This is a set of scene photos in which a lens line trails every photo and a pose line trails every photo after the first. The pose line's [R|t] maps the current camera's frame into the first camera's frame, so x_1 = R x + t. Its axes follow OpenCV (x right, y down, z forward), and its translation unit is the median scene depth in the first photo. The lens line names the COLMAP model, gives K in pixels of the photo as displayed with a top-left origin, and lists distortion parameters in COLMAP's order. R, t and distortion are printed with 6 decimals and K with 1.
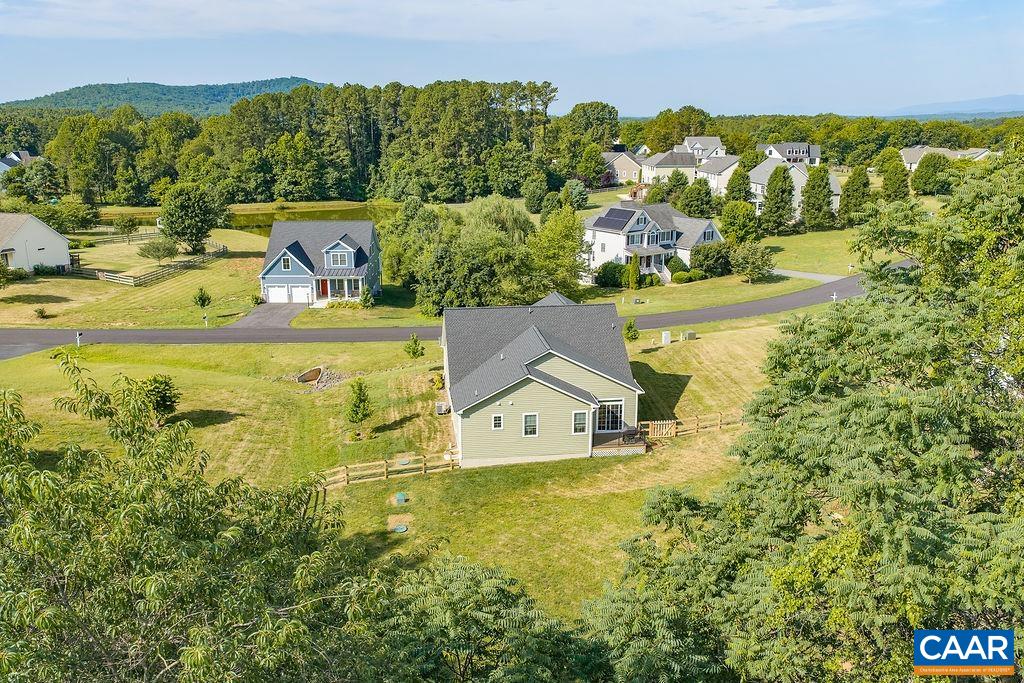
lens RADIAL K [[848.9, 0, 511.5], [0, 848.9, 343.7], [0, 0, 1]] dist [0.006885, -0.020341]
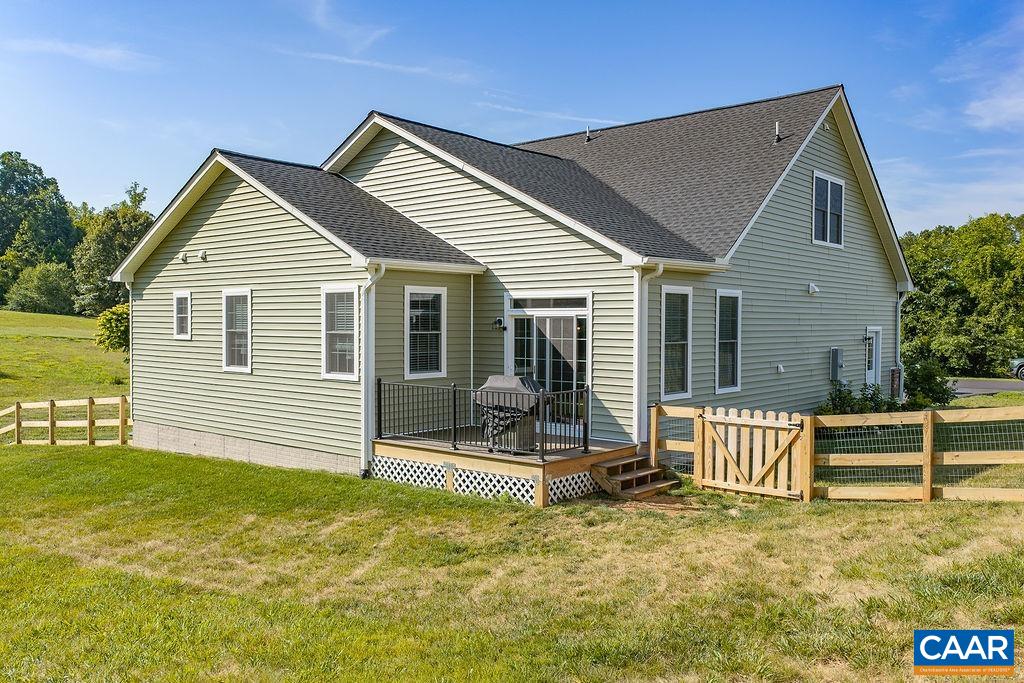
lens RADIAL K [[848.9, 0, 507.8], [0, 848.9, 339.0], [0, 0, 1]] dist [0.006885, -0.020341]
pose [[0.663685, 0.018873, -0.747774, 0.150931], [-0.195526, 0.969302, -0.149074, 0.059635], [0.722006, 0.245147, 0.647001, 0.414570]]
